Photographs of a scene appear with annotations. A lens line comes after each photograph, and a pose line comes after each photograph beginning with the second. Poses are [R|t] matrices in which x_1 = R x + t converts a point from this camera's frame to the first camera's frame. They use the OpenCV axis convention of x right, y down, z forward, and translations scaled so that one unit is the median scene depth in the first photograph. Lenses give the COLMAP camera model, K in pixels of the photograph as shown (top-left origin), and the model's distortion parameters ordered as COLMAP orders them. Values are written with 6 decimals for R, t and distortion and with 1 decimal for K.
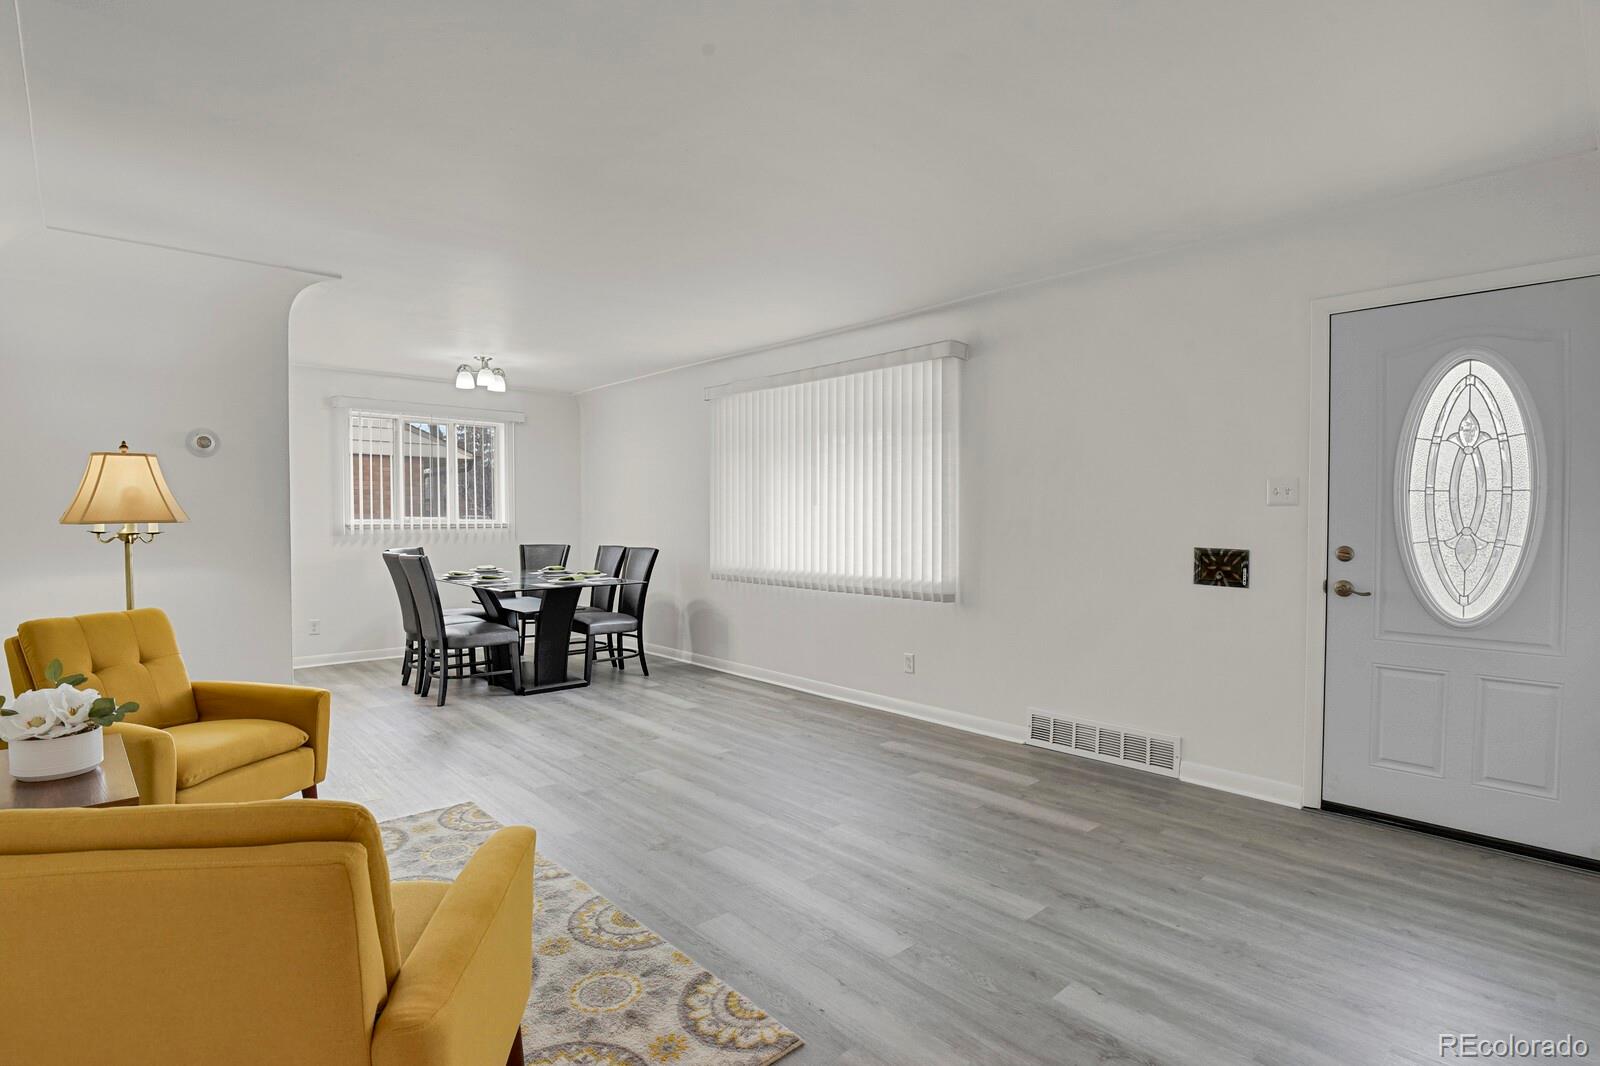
lens RADIAL K [[778.4, 0, 800.0], [0, 778.4, 533.0], [0, 0, 1]] dist [-0.065592, 0.021482]
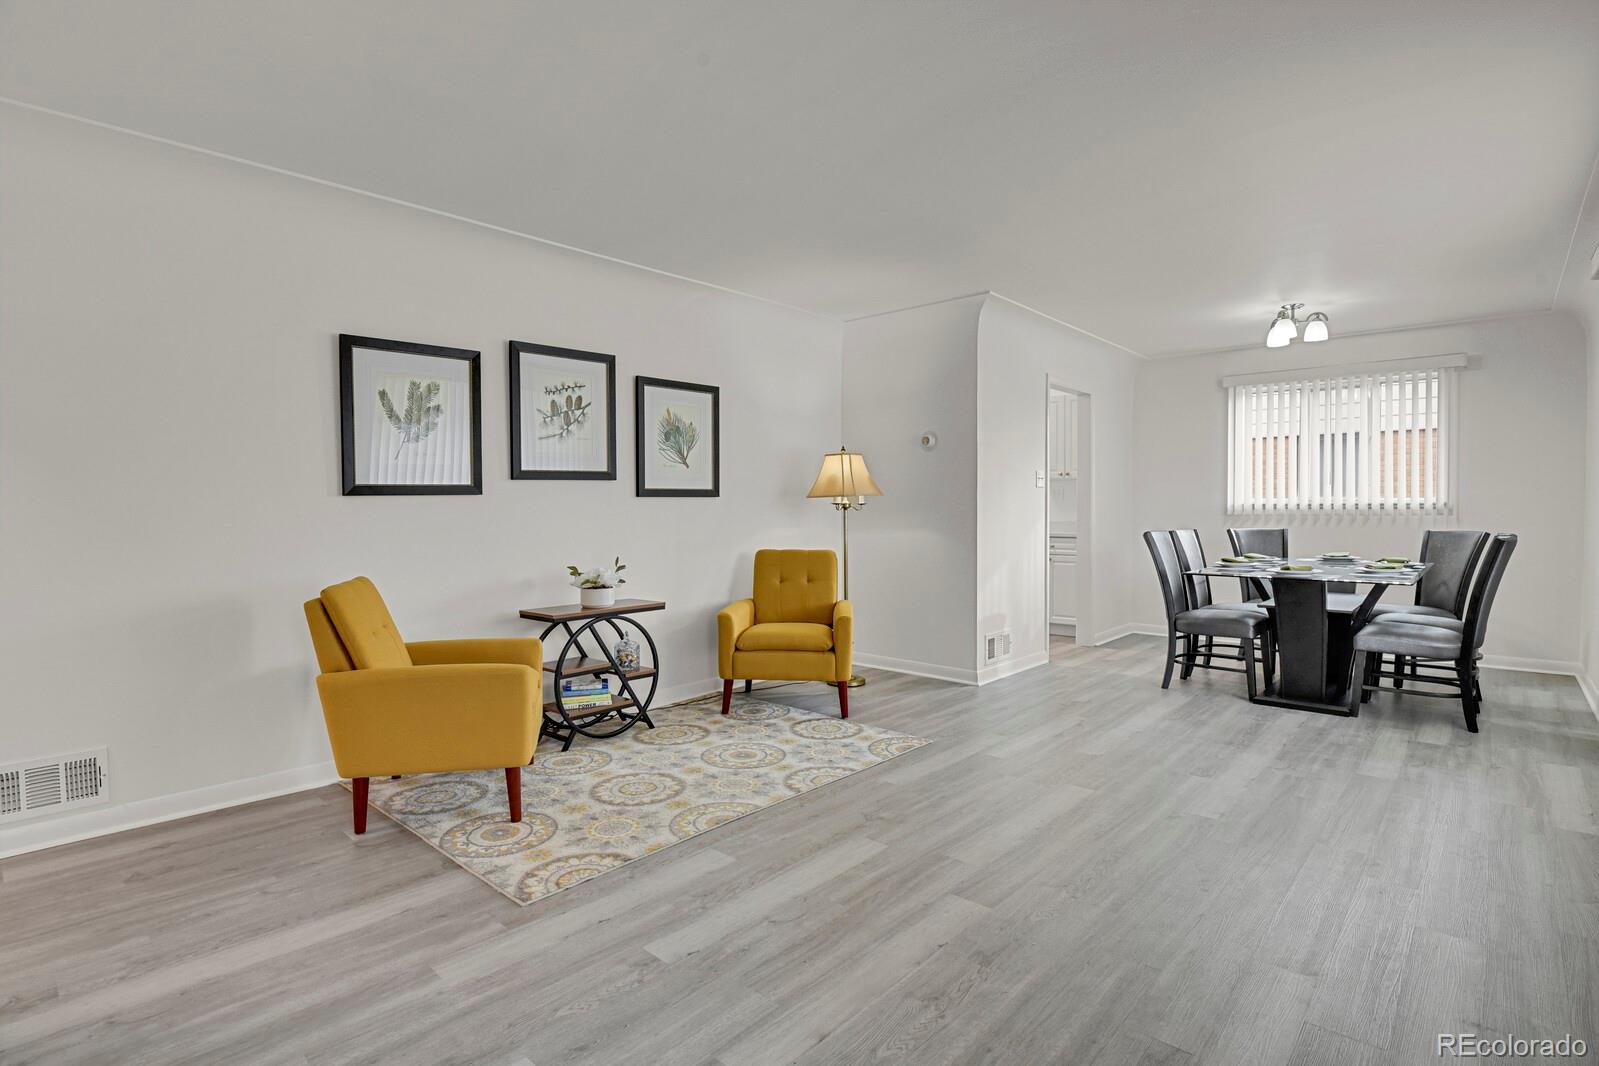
lens RADIAL K [[751.8, 0, 799.6], [0, 751.8, 529.2], [0, 0, 1]] dist [-0.018579, -0.000390]
pose [[0.121035, 0.031290, -0.992155, 0.682271], [-0.018733, 0.999397, 0.029233, 0.009699], [0.992471, 0.015048, 0.121549, 0.710021]]
